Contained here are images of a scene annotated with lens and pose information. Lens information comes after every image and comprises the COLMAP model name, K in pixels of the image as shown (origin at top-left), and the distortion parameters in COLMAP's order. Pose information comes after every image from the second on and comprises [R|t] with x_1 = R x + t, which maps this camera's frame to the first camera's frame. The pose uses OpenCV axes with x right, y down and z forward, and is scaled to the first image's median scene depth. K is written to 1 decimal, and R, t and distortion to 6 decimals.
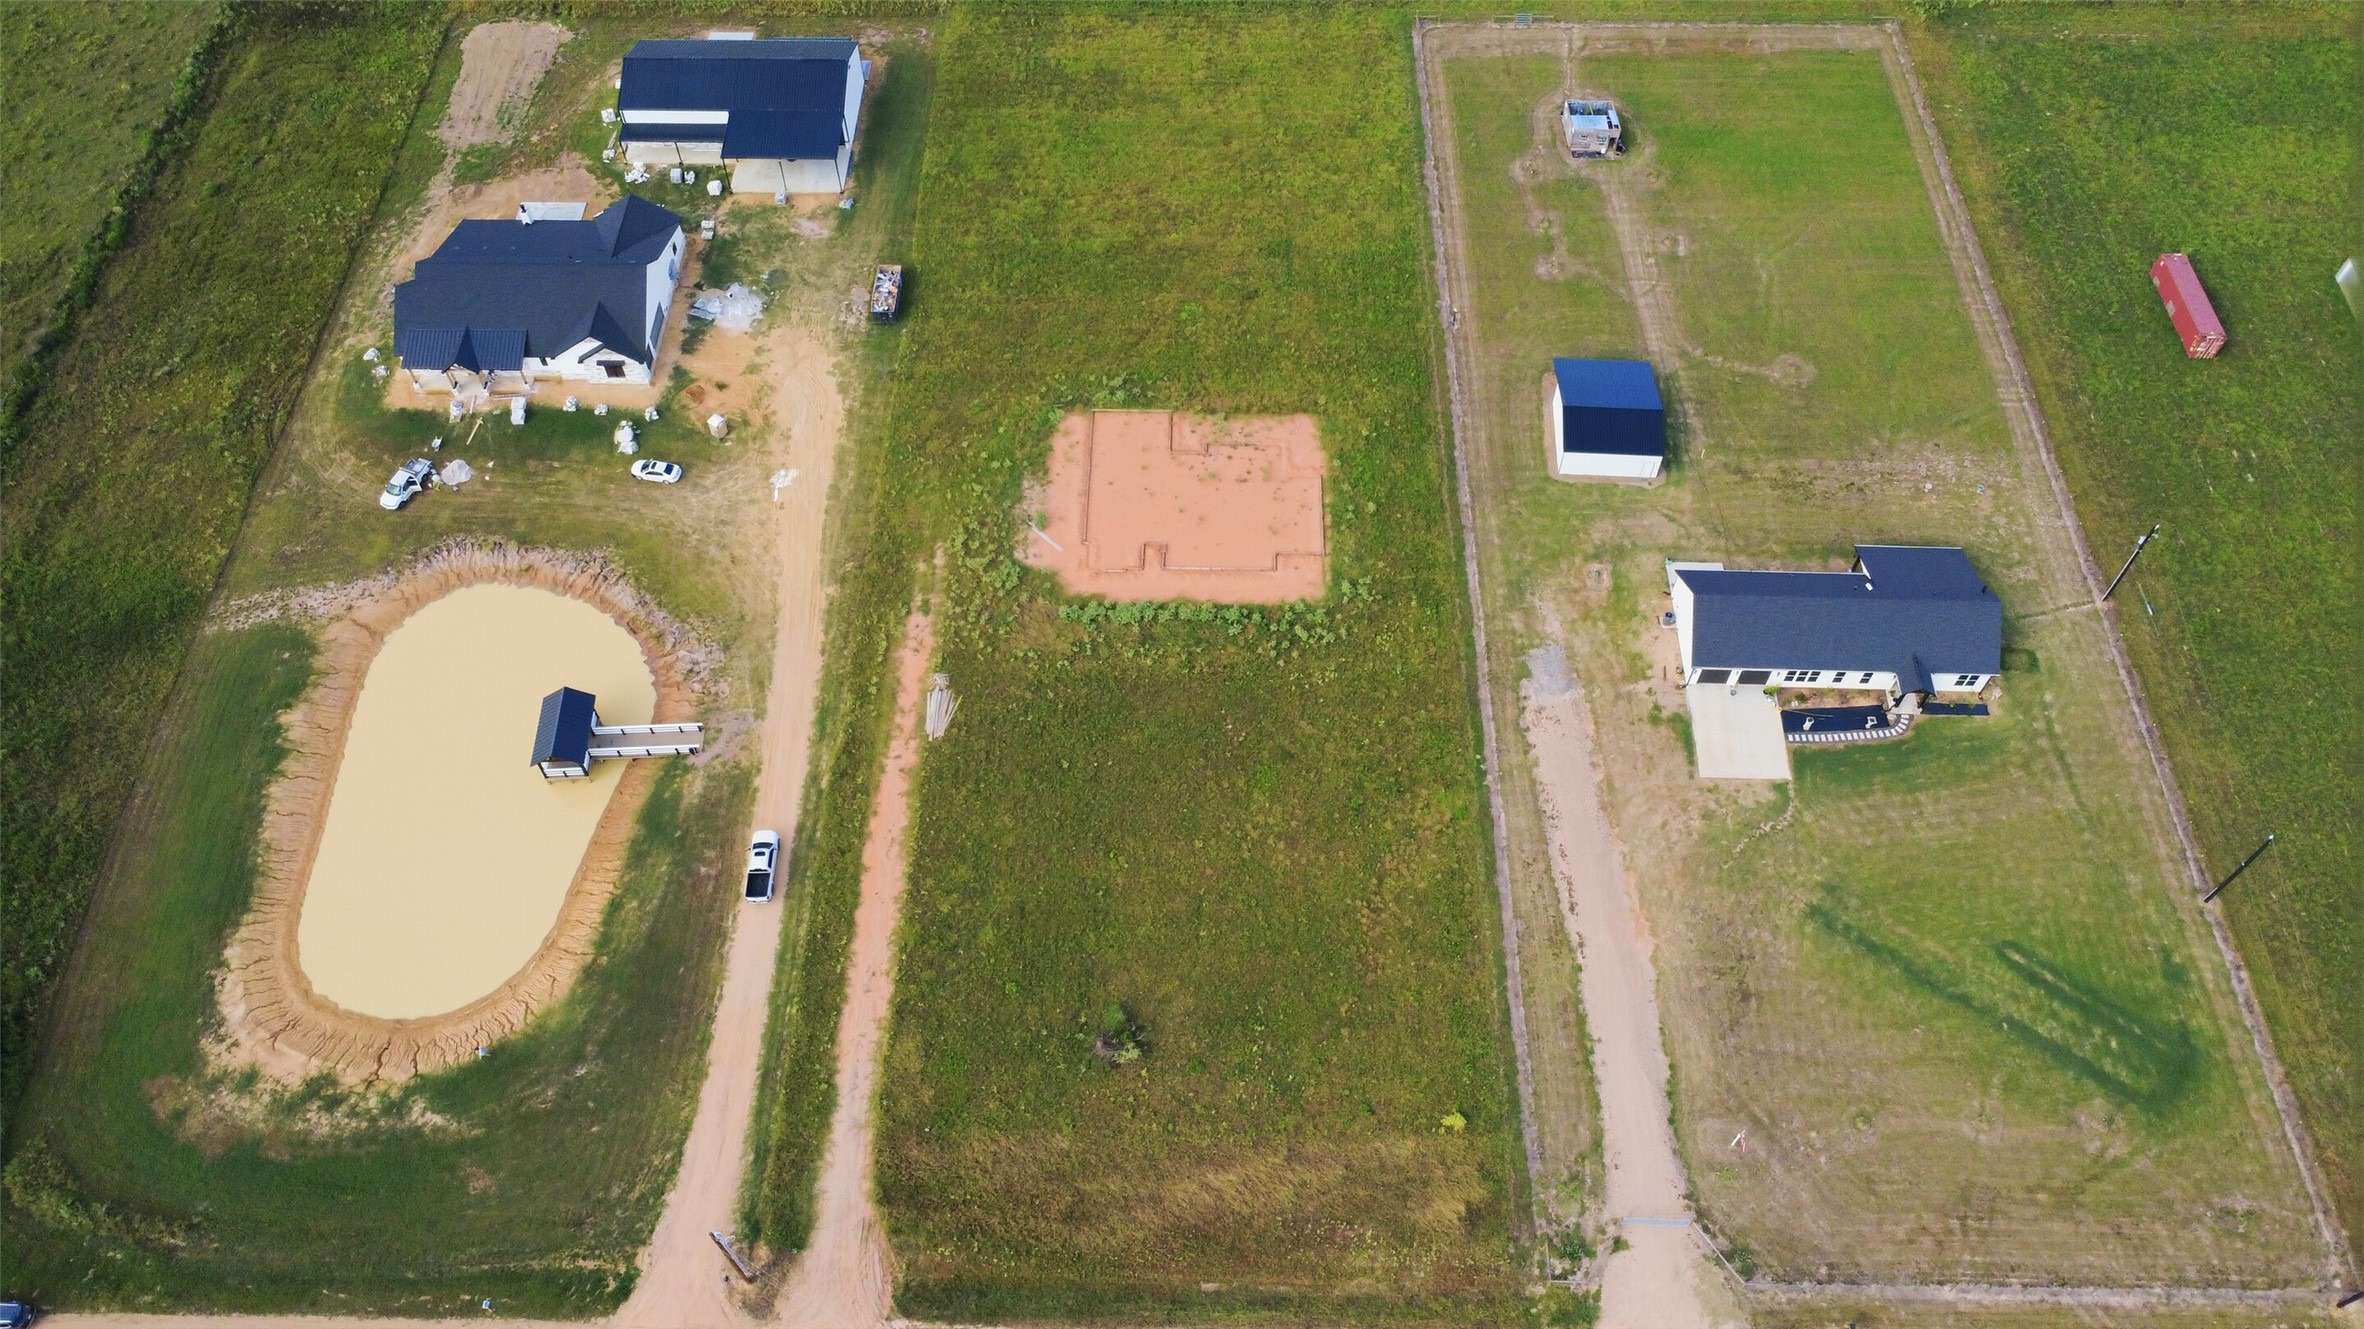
lens RADIAL K [[1728.2, 0, 1181.7], [0, 1728.2, 669.2], [0, 0, 1]] dist [0.001999, 0.005230]
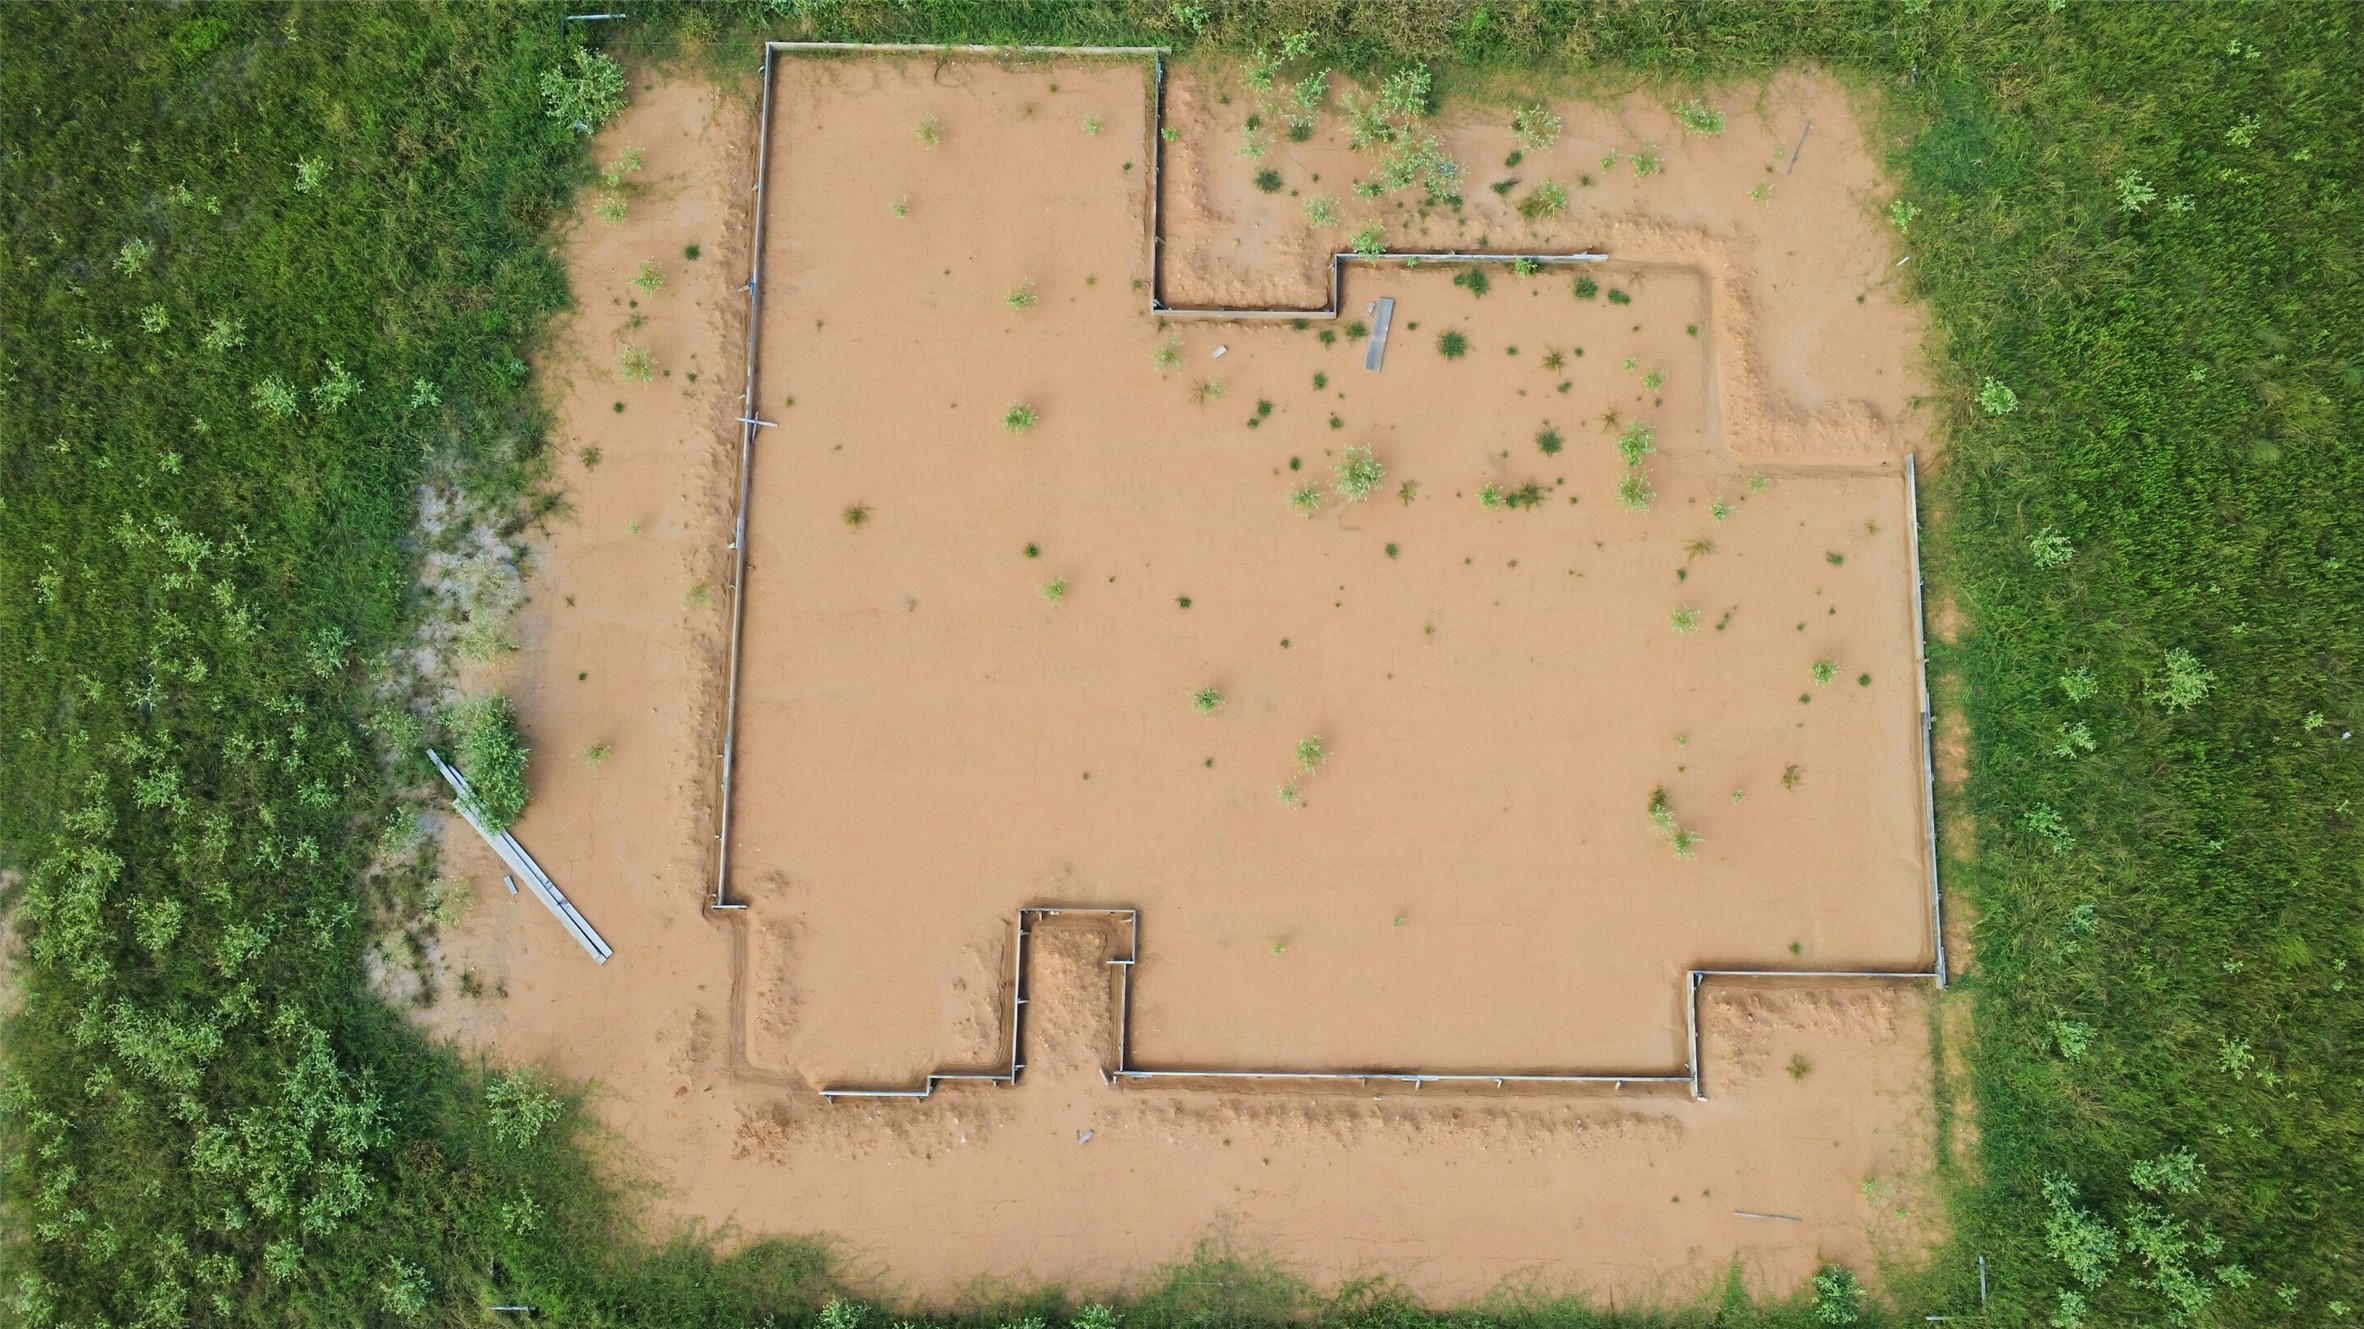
lens RADIAL K [[1728.2, 0, 1174.8], [0, 1728.2, 665.4], [0, 0, 1]] dist [0.001999, 0.005230]
pose [[0.999999, -0.000833, -0.001024, -0.004481], [0.001199, 0.897893, 0.440211, -0.192804], [0.000553, -0.440212, 0.897894, 0.873941]]
